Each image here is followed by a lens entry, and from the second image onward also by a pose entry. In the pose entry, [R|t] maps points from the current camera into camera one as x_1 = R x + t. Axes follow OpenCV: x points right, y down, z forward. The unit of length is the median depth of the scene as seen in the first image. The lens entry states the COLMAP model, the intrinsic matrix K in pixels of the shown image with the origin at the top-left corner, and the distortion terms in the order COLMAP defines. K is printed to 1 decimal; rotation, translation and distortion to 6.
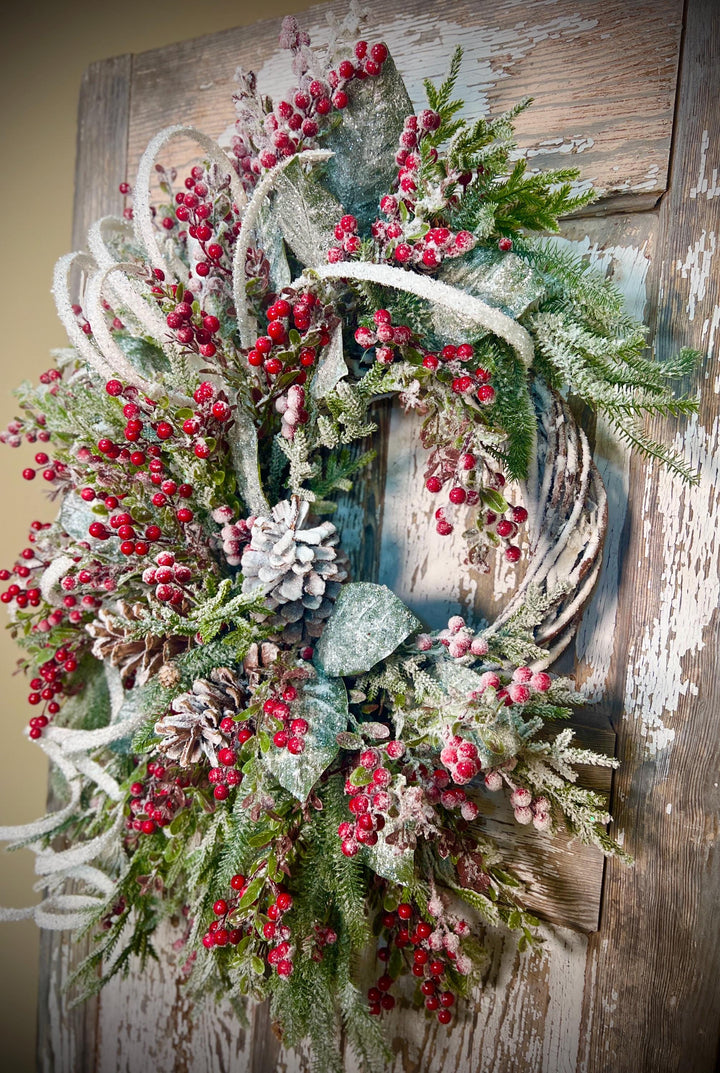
lens RADIAL K [[812.6, 0, 370.0], [0, 812.6, 537.3], [0, 0, 1]] dist [0.042927, -0.042298]
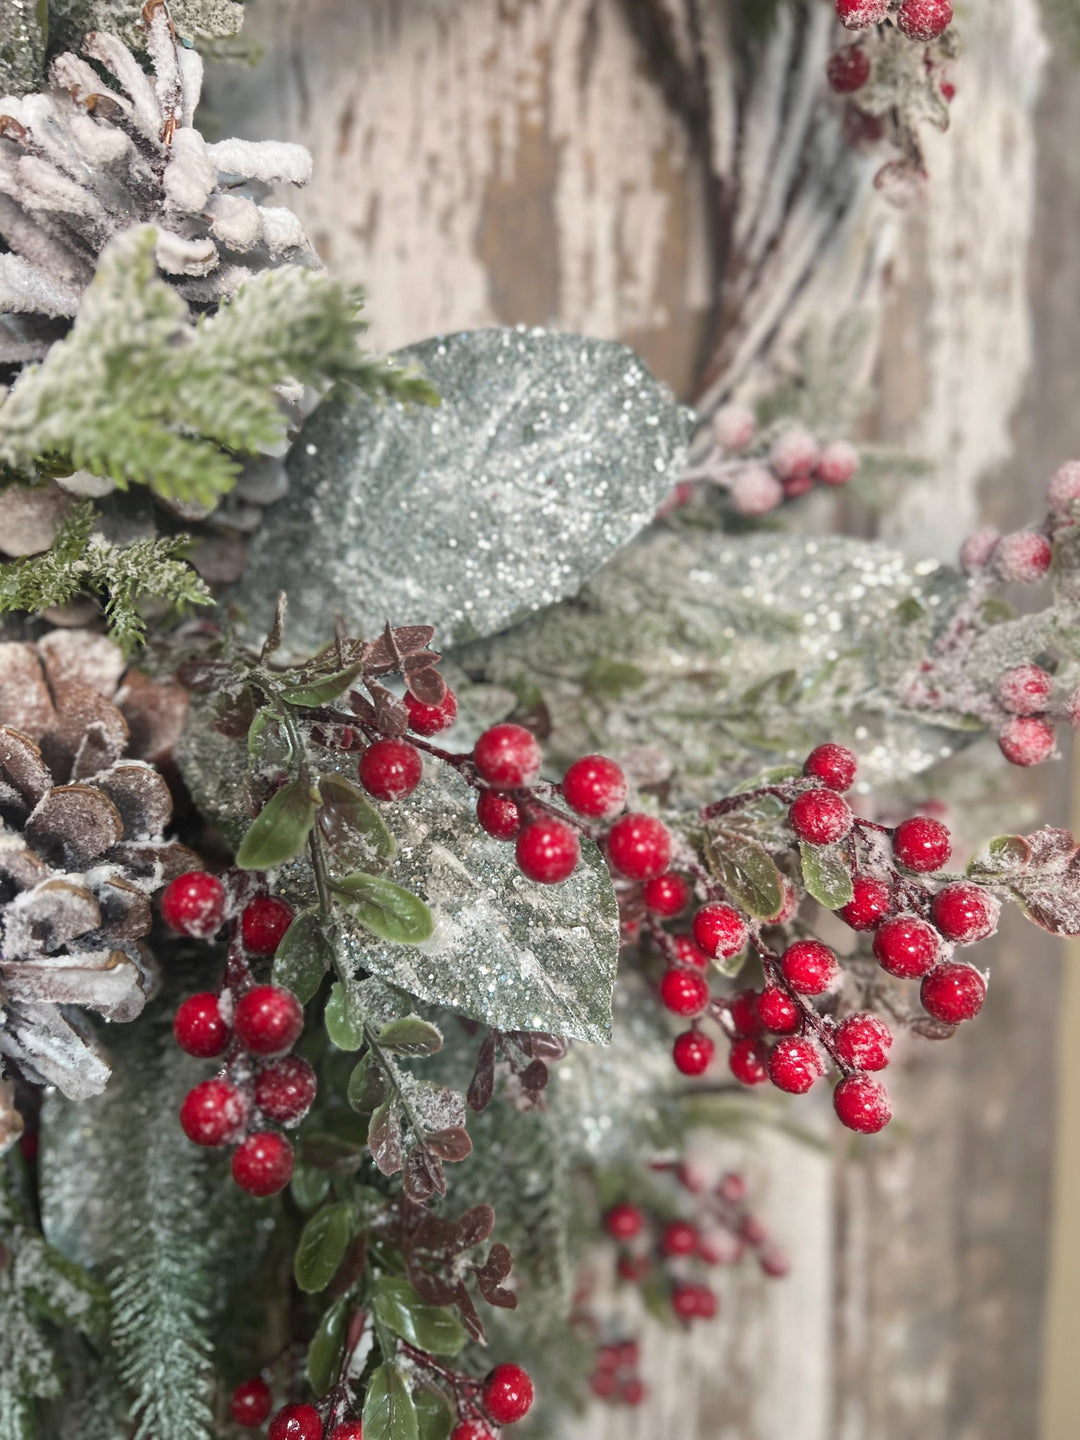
lens RADIAL K [[1109.7, 0, 531.8], [0, 1109.7, 716.9], [0, 0, 1]] dist [0.032287, -0.049915]
pose [[0.722366, -0.221603, 0.655042, -0.299341], [0.150325, 0.974931, 0.164048, 0.134528], [-0.674974, -0.020034, 0.737570, 0.673793]]
